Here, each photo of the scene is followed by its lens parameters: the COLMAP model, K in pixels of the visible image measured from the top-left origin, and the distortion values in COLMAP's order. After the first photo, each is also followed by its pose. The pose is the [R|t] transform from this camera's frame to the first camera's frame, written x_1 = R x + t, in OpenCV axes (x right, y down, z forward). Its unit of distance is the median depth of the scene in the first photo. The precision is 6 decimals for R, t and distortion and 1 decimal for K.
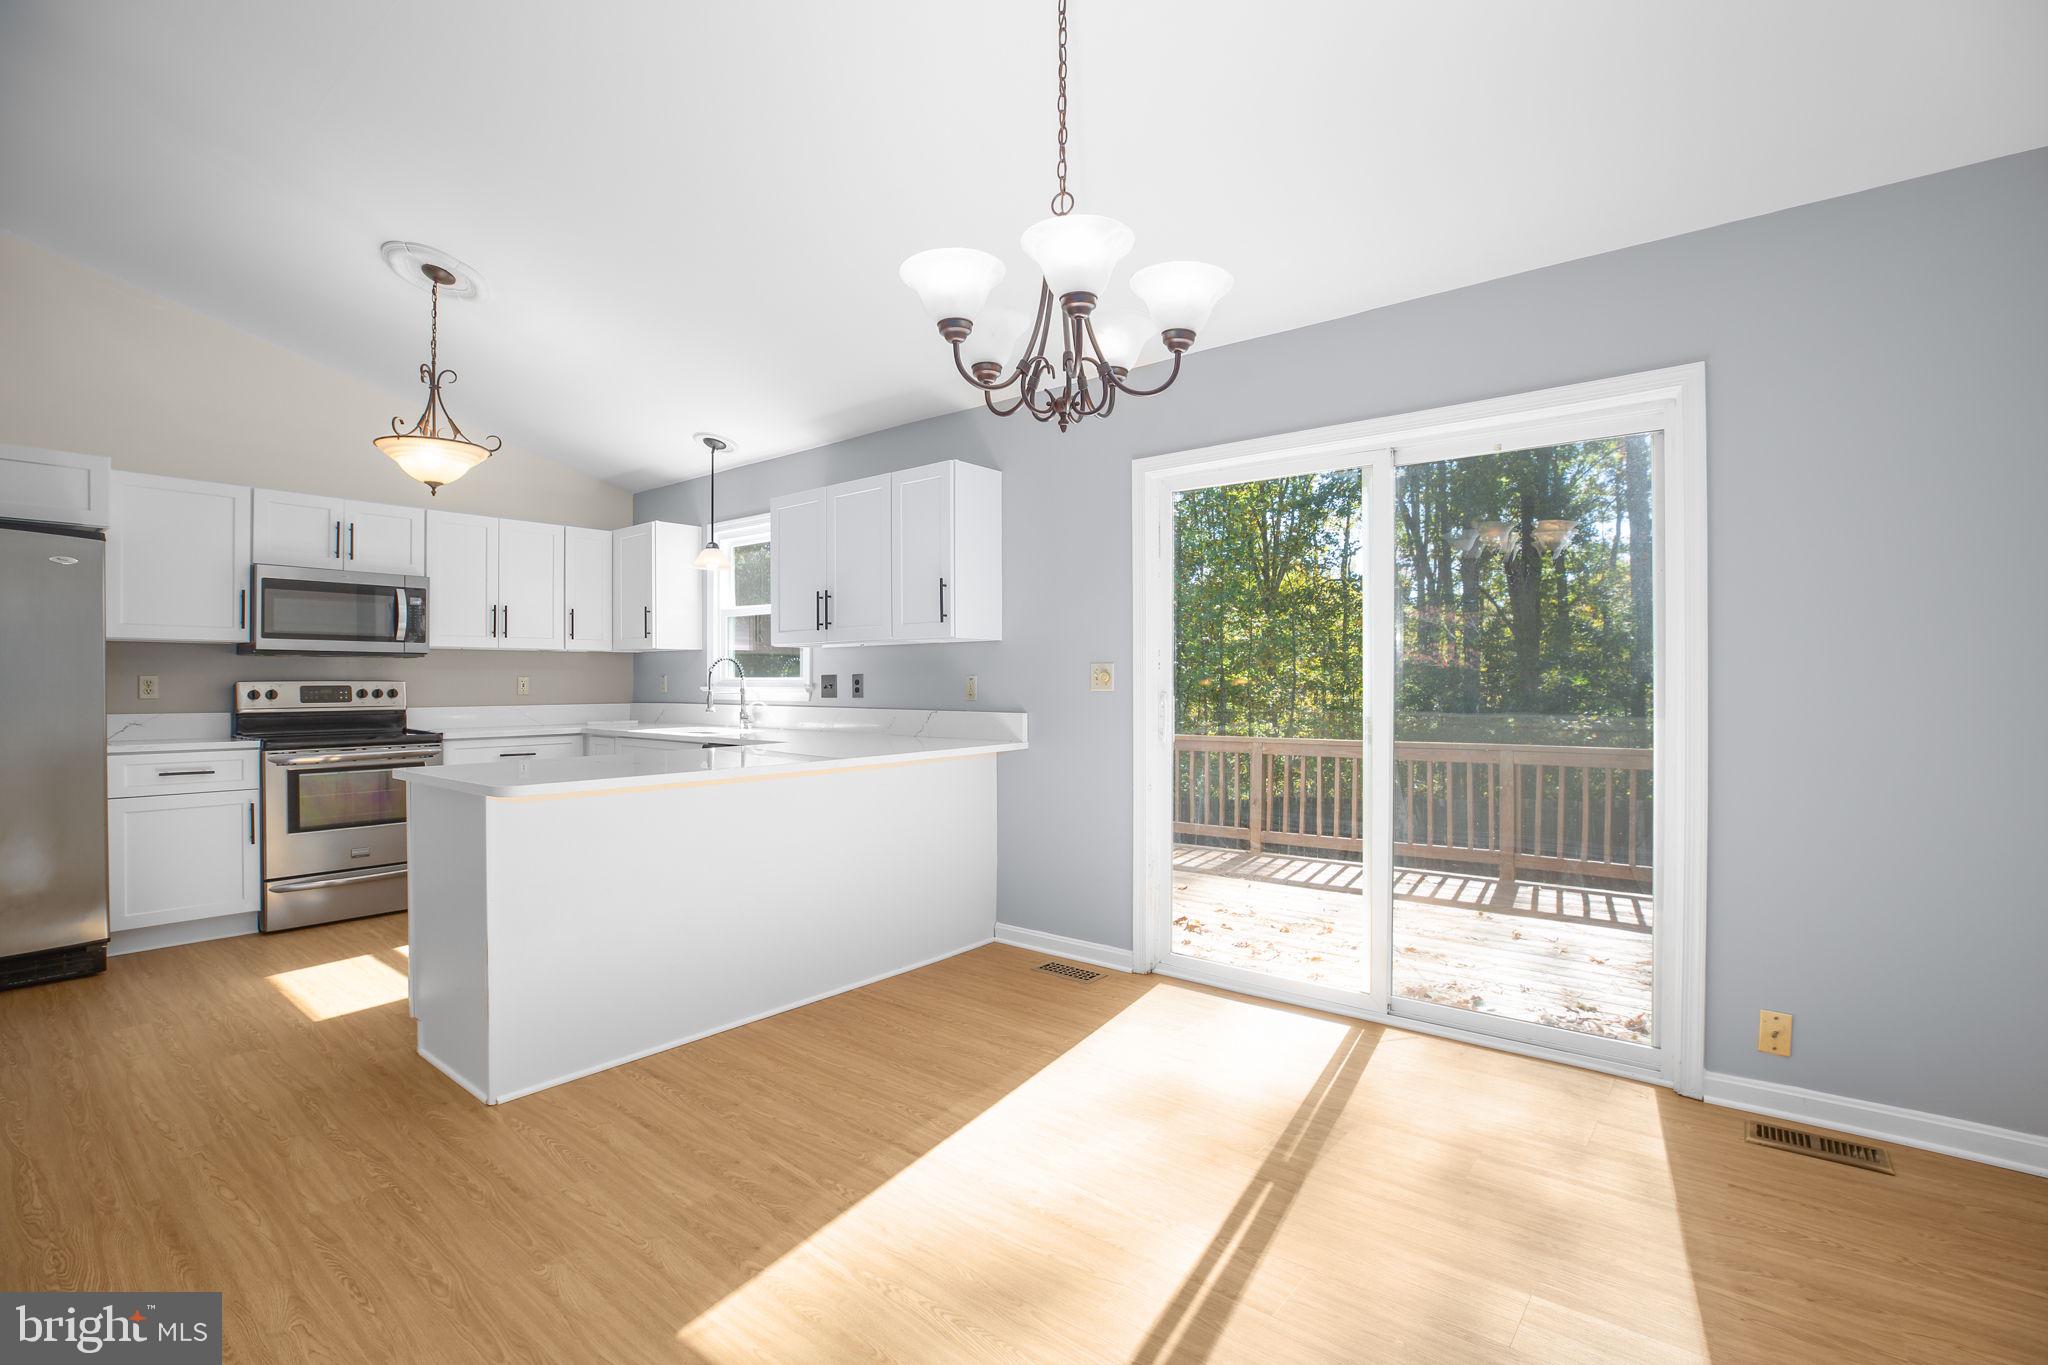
lens RADIAL K [[925.8, 0, 995.8], [0, 925.8, 697.7], [0, 0, 1]] dist [-0.000355, 0.001165]
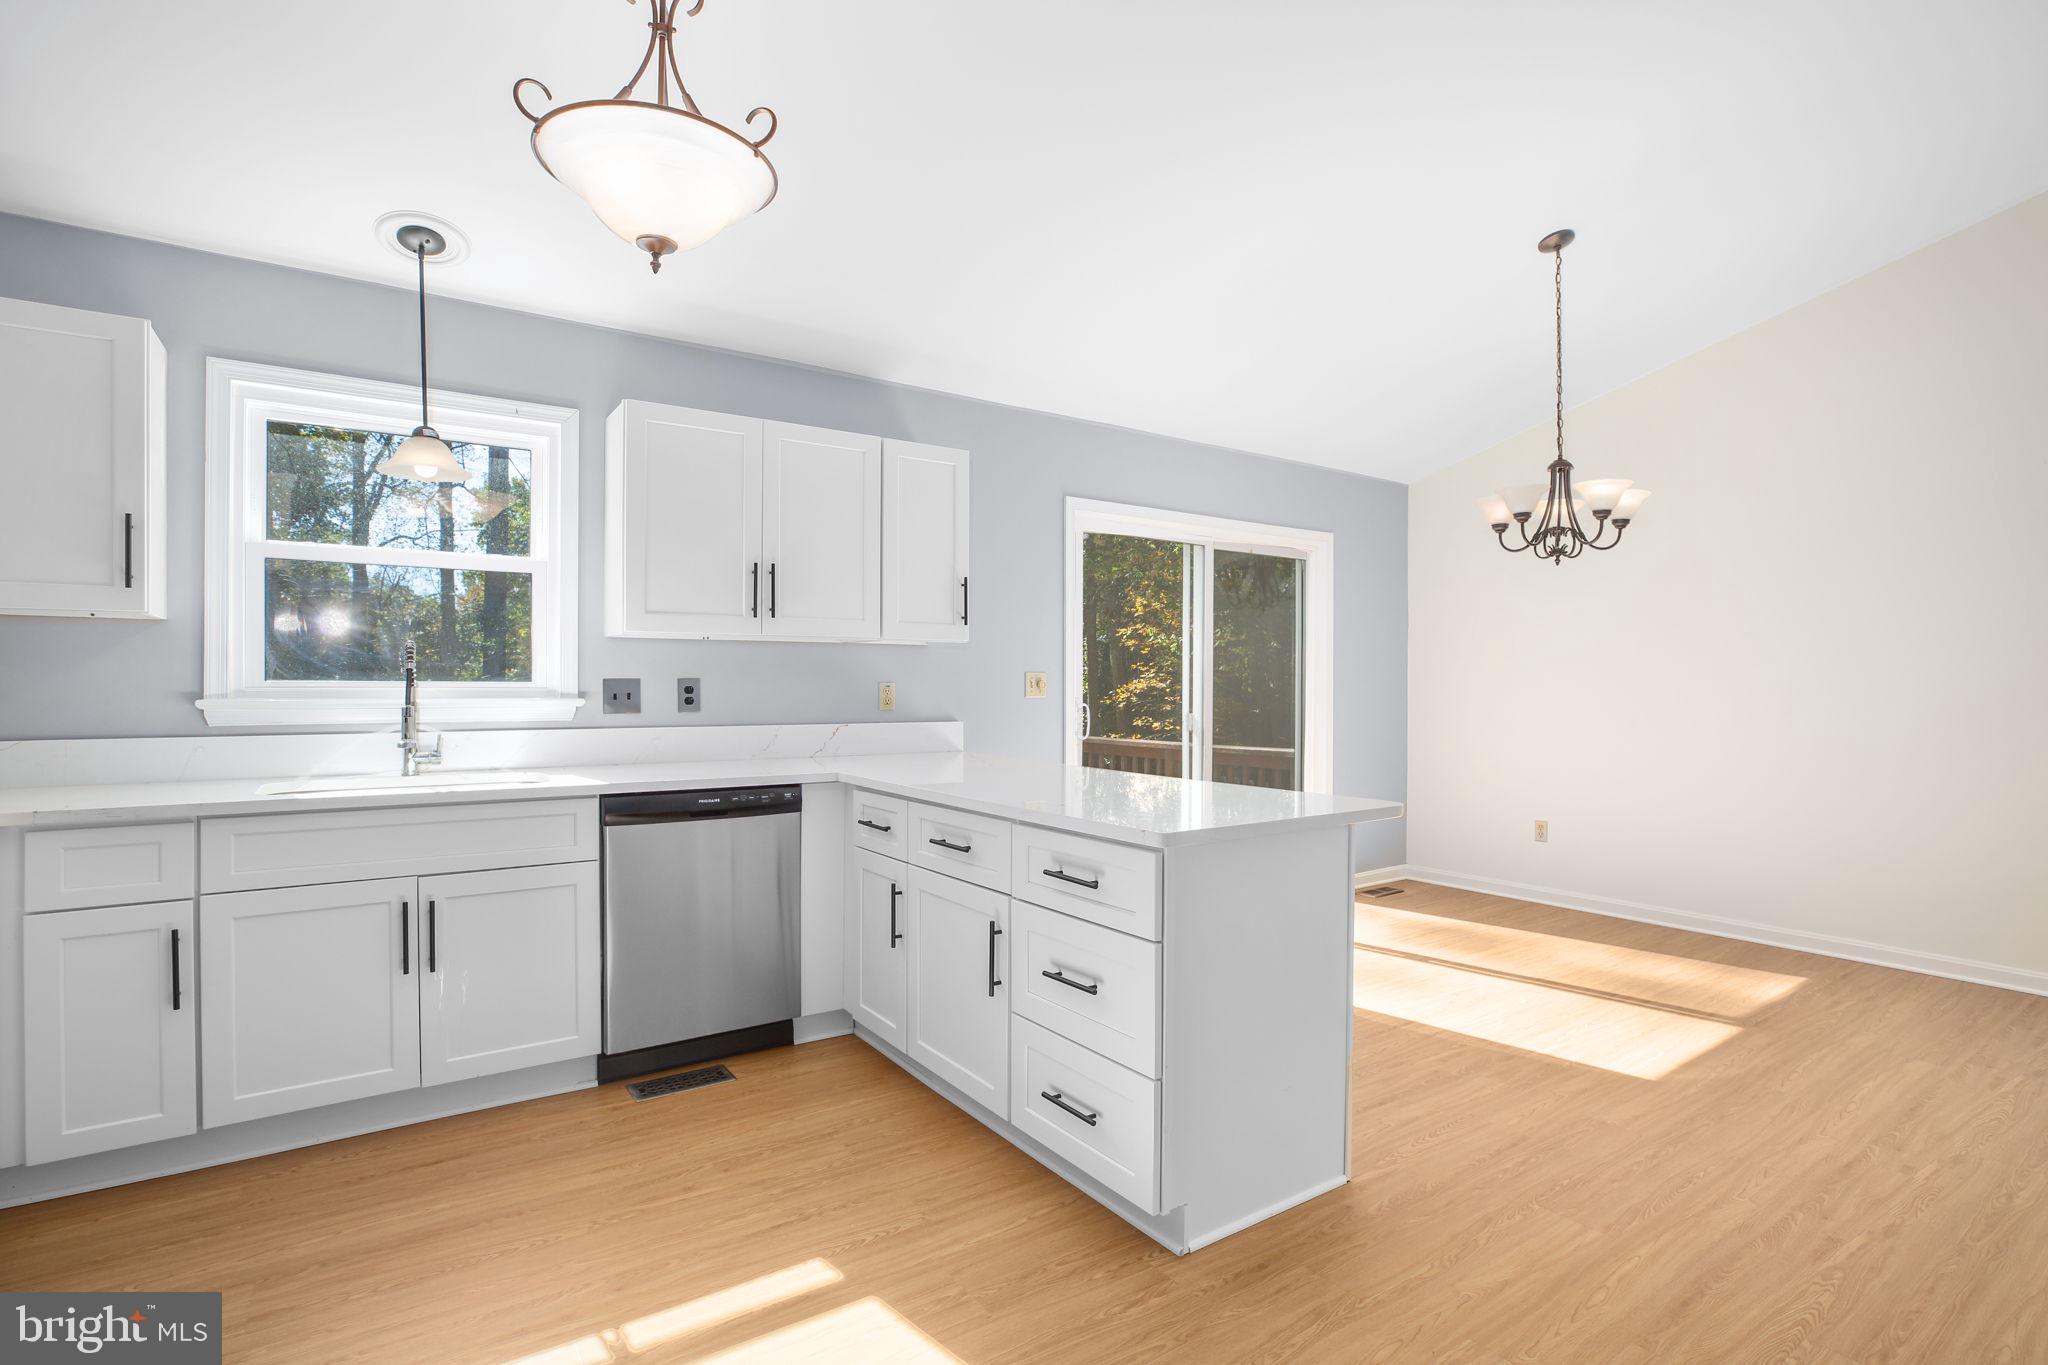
lens RADIAL K [[1034.3, 0, 973.0], [0, 1034.3, 689.7], [0, 0, 1]] dist [-0.018879, 0.000983]
pose [[0.255449, 0.004571, 0.966812, -0.871430], [0.018543, 0.999782, -0.009626, -0.005487], [-0.966645, 0.020387, 0.255309, 0.606850]]
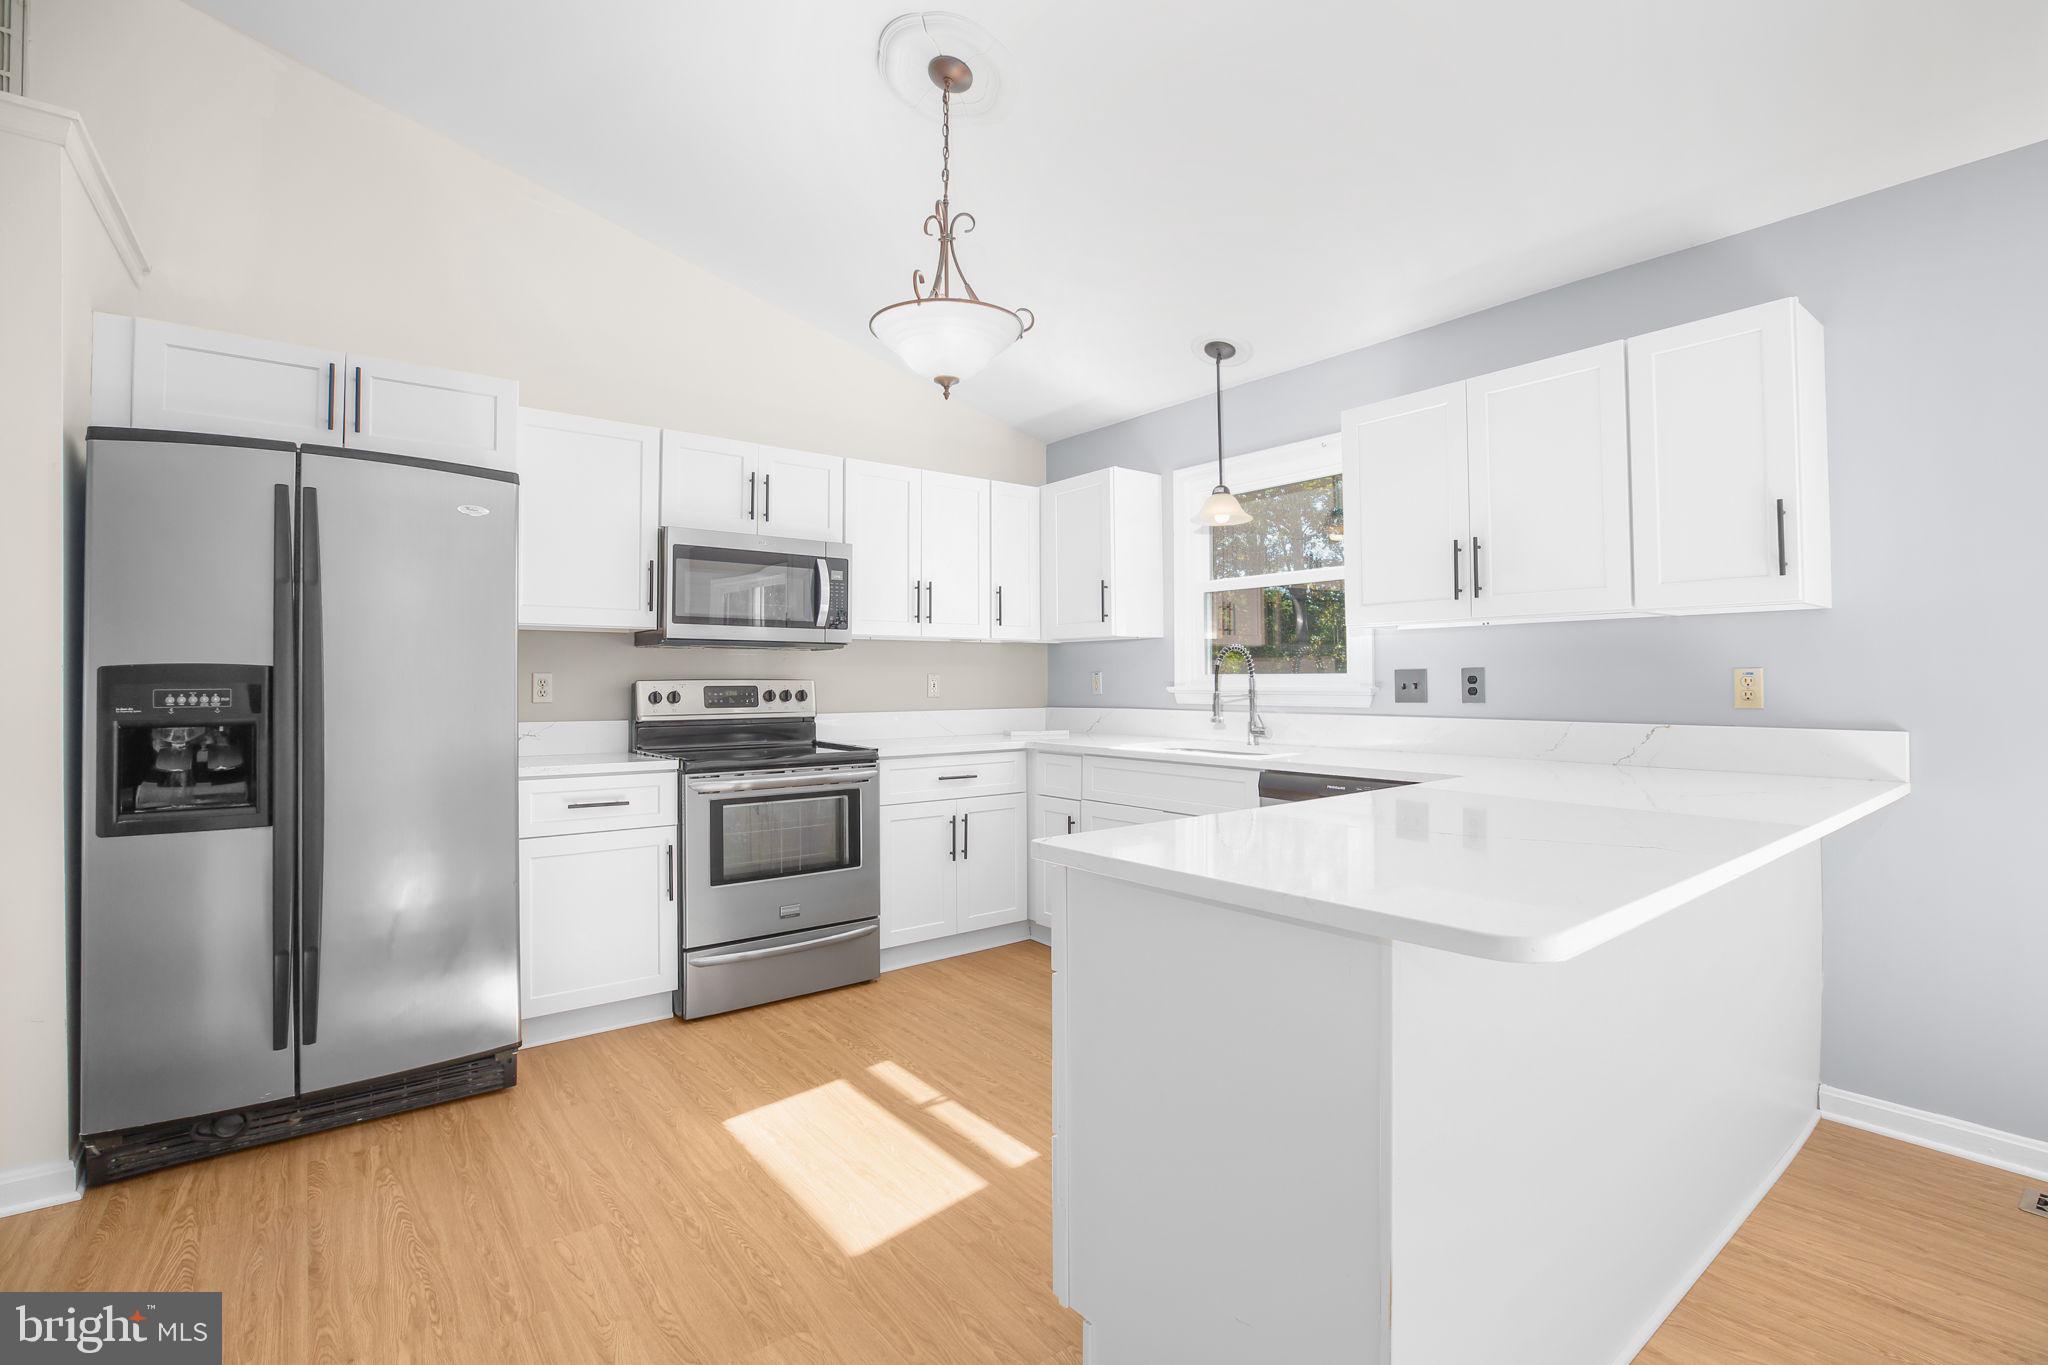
lens RADIAL K [[934.8, 0, 1043.2], [0, 934.8, 685.4], [0, 0, 1]] dist [-0.018283, -0.000129]
pose [[0.982944, -0.000955, -0.183905, -0.338156], [-0.001403, 0.999918, -0.012692, -0.003980], [0.183902, 0.012734, 0.982862, 0.291733]]
